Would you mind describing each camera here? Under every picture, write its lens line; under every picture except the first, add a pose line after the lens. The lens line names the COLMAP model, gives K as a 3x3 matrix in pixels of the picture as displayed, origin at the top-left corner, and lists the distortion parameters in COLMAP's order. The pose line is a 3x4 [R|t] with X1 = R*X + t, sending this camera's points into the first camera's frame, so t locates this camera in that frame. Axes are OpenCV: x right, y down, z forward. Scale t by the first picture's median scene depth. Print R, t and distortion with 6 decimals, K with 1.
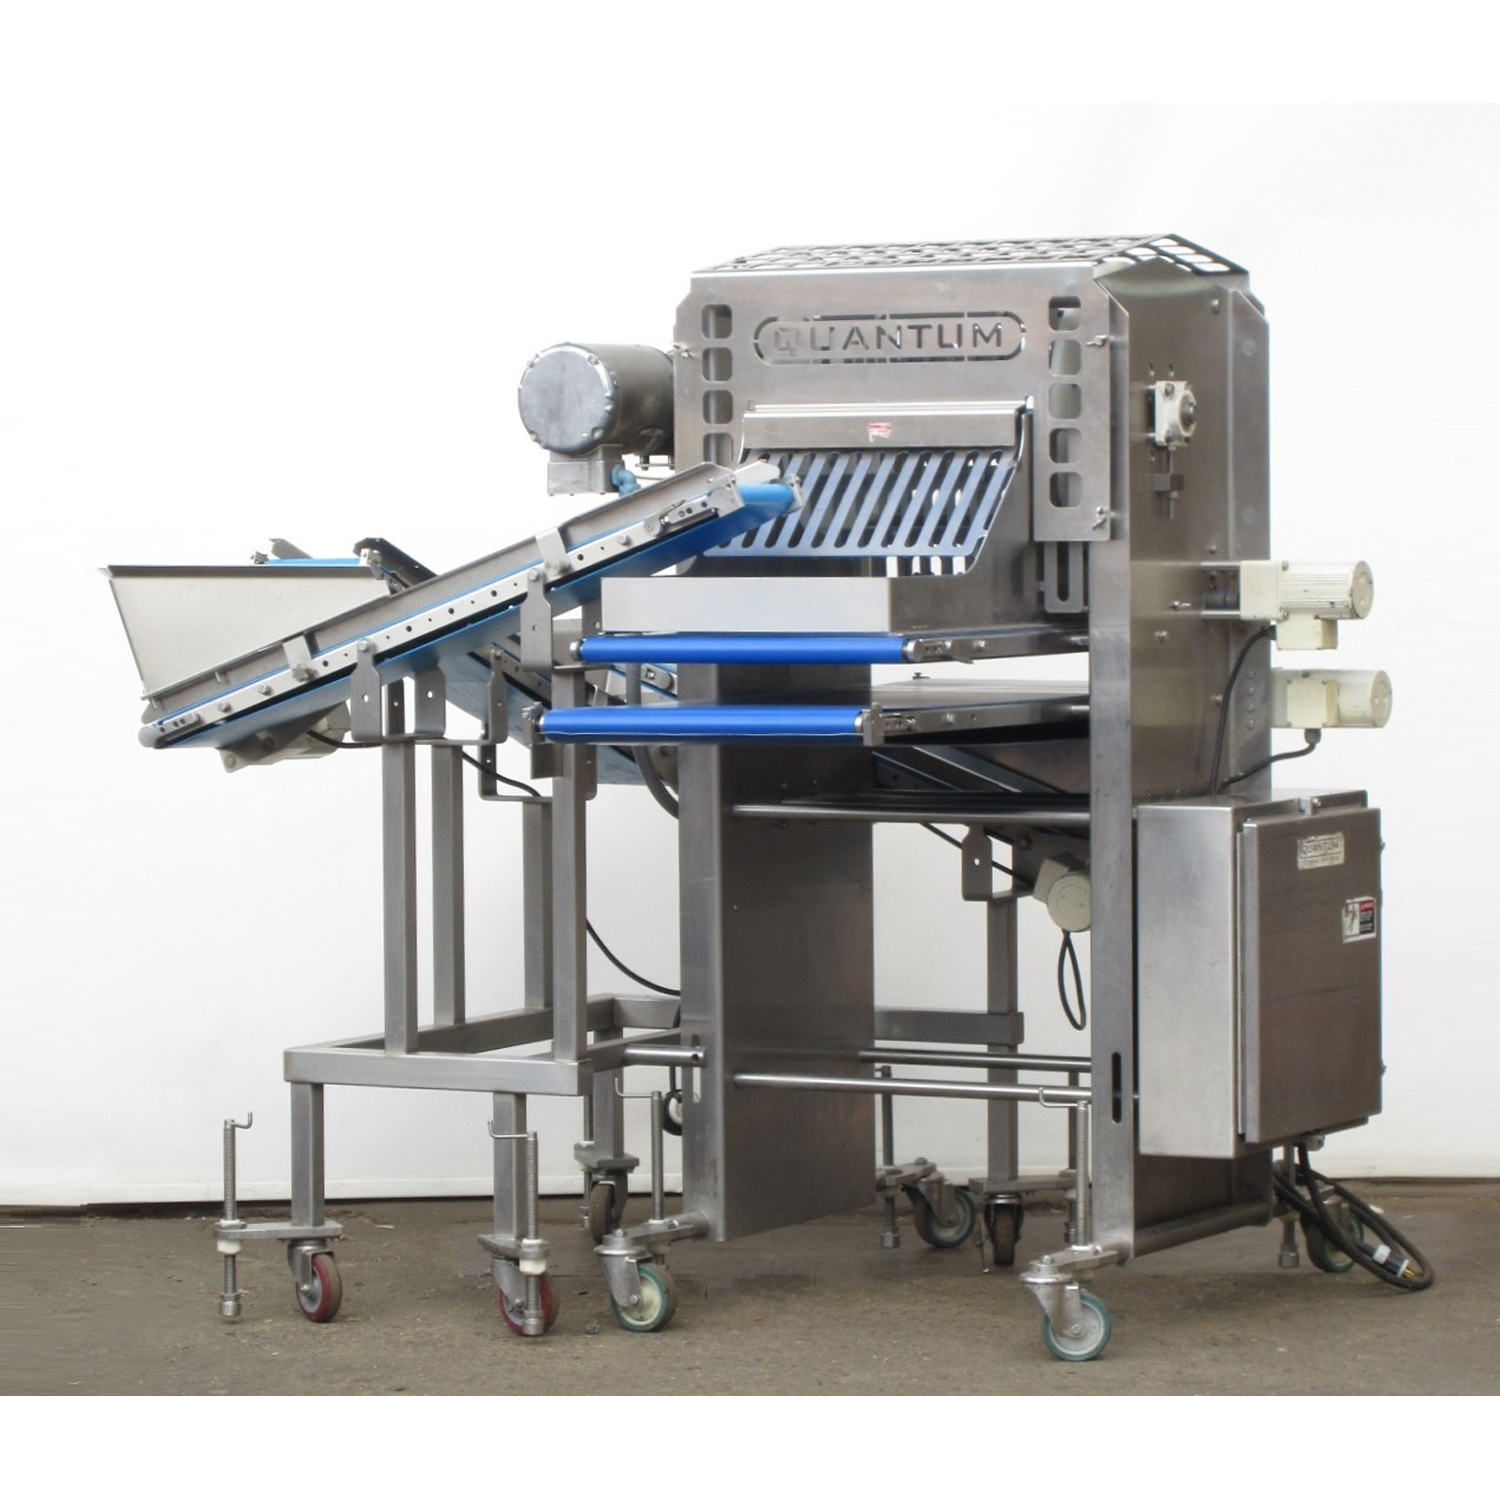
lens RADIAL K [[6304.9, 0, 750.0], [0, 6304.9, 750.0], [0, 0, 1]] dist [0.497267, -0.567881]
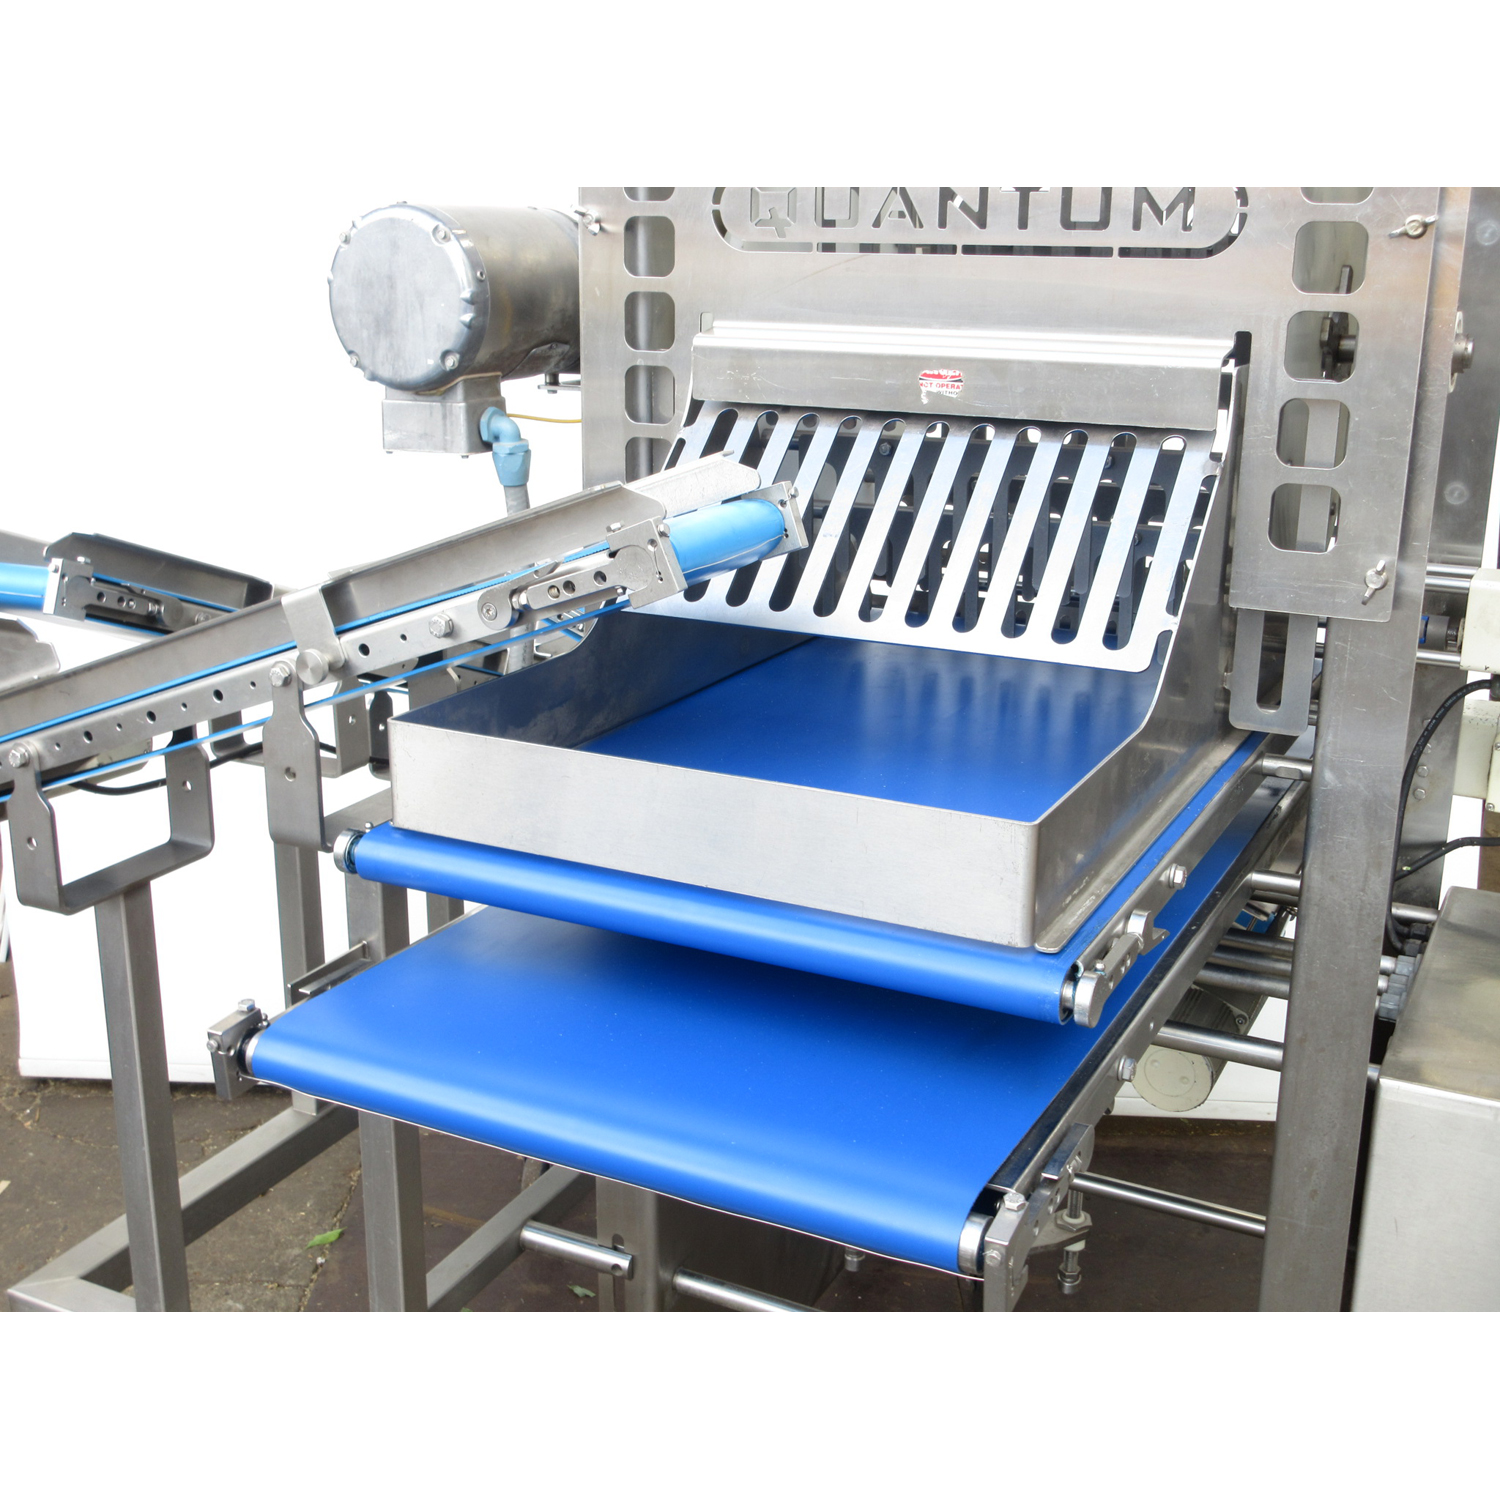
lens RADIAL K [[1791.5, 0, 750.0], [0, 1791.5, 750.0], [0, 0, 1]] dist [-0.008573, -0.014771]
pose [[0.999592, 0.011946, 0.025950, 0.000405], [-0.017737, 0.971595, 0.235983, -0.055104], [-0.022394, -0.236347, 0.971411, 0.829051]]
